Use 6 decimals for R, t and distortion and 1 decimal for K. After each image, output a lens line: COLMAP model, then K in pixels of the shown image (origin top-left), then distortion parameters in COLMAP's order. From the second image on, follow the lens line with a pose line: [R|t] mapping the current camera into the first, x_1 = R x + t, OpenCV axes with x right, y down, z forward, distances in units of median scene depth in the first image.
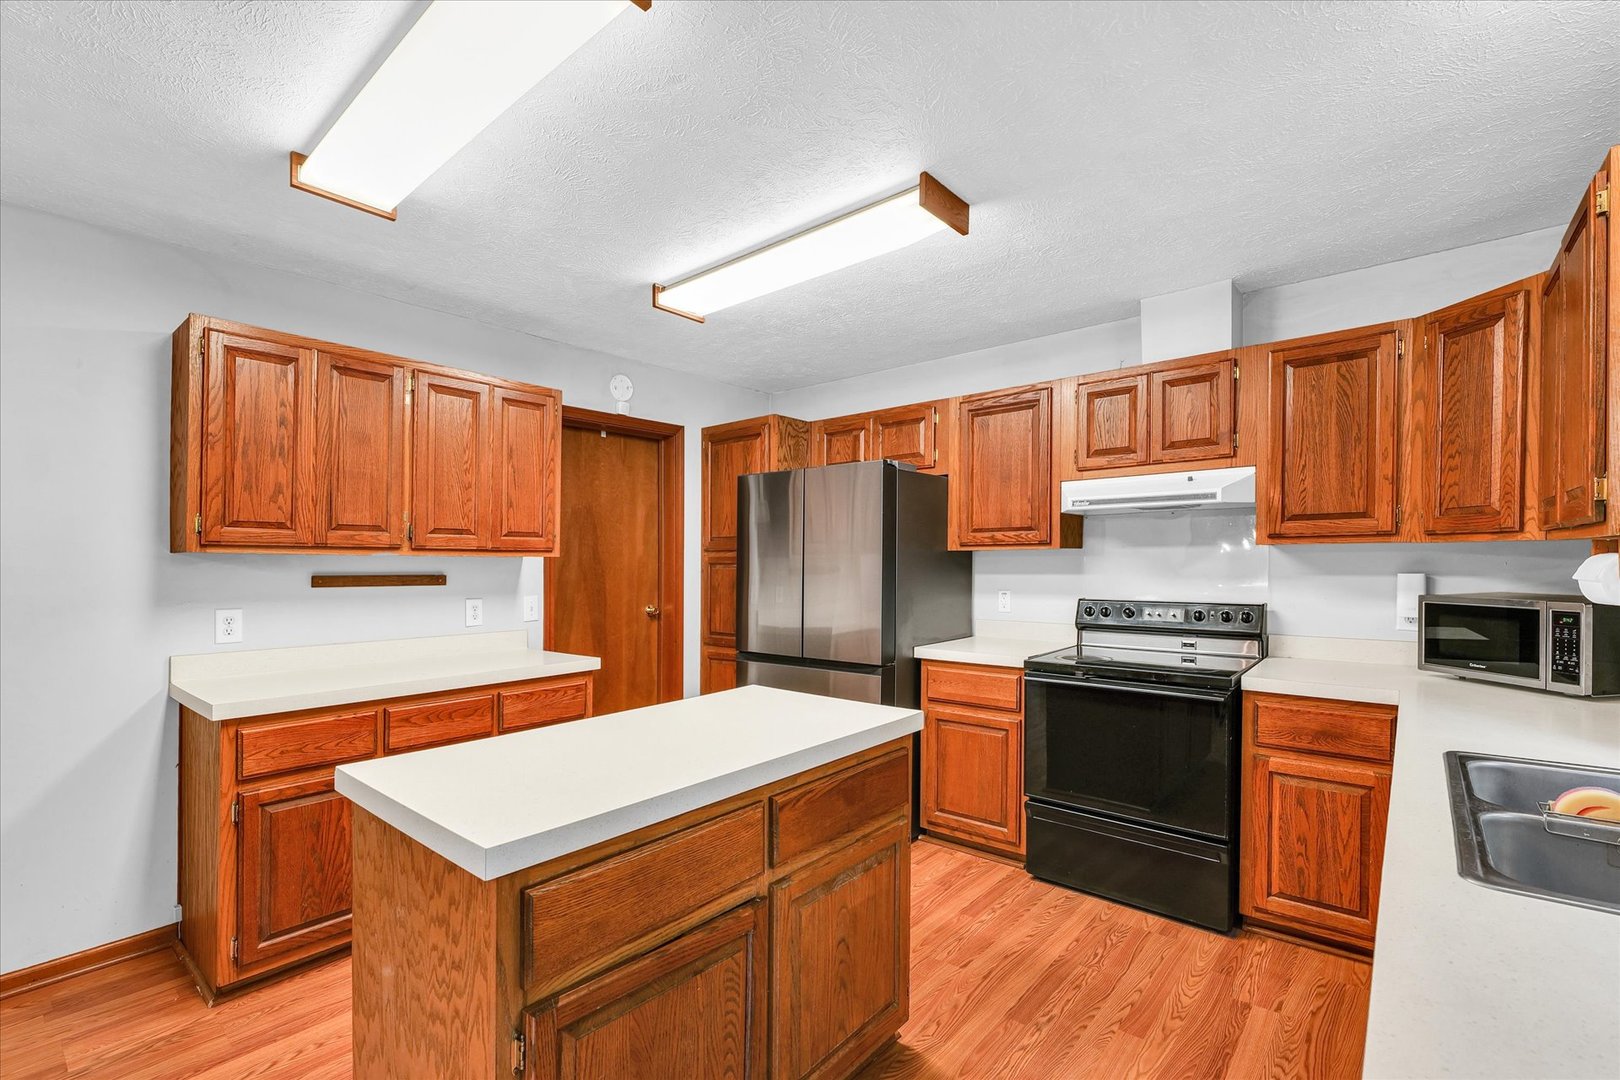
lens RADIAL K [[720.5, 0, 836.1], [0, 720.5, 569.6], [0, 0, 1]] dist [-0.001036, -0.000792]
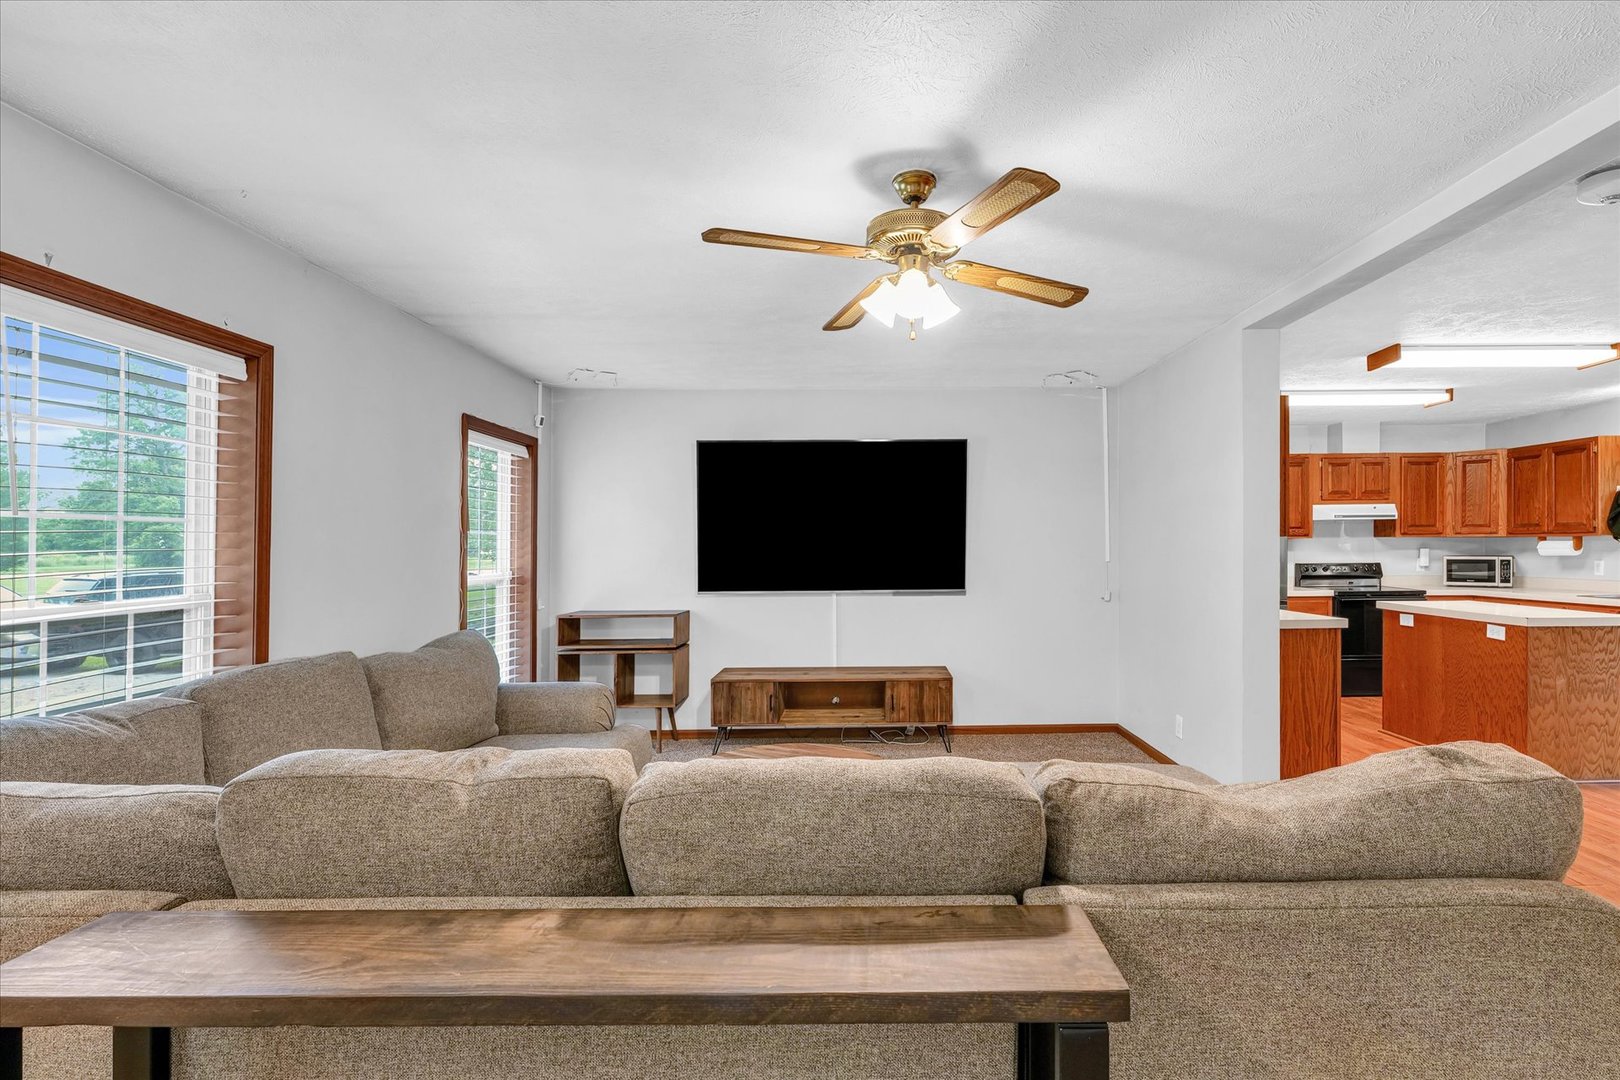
lens RADIAL K [[753.0, 0, 875.7], [0, 753.0, 550.4], [0, 0, 1]] dist [-0.000764, 0.001981]
pose [[0.755290, -0.003623, 0.655380, -2.174415], [0.012164, 0.999890, -0.008491, 0.009162], [-0.655277, 0.014385, 0.755251, 0.232742]]
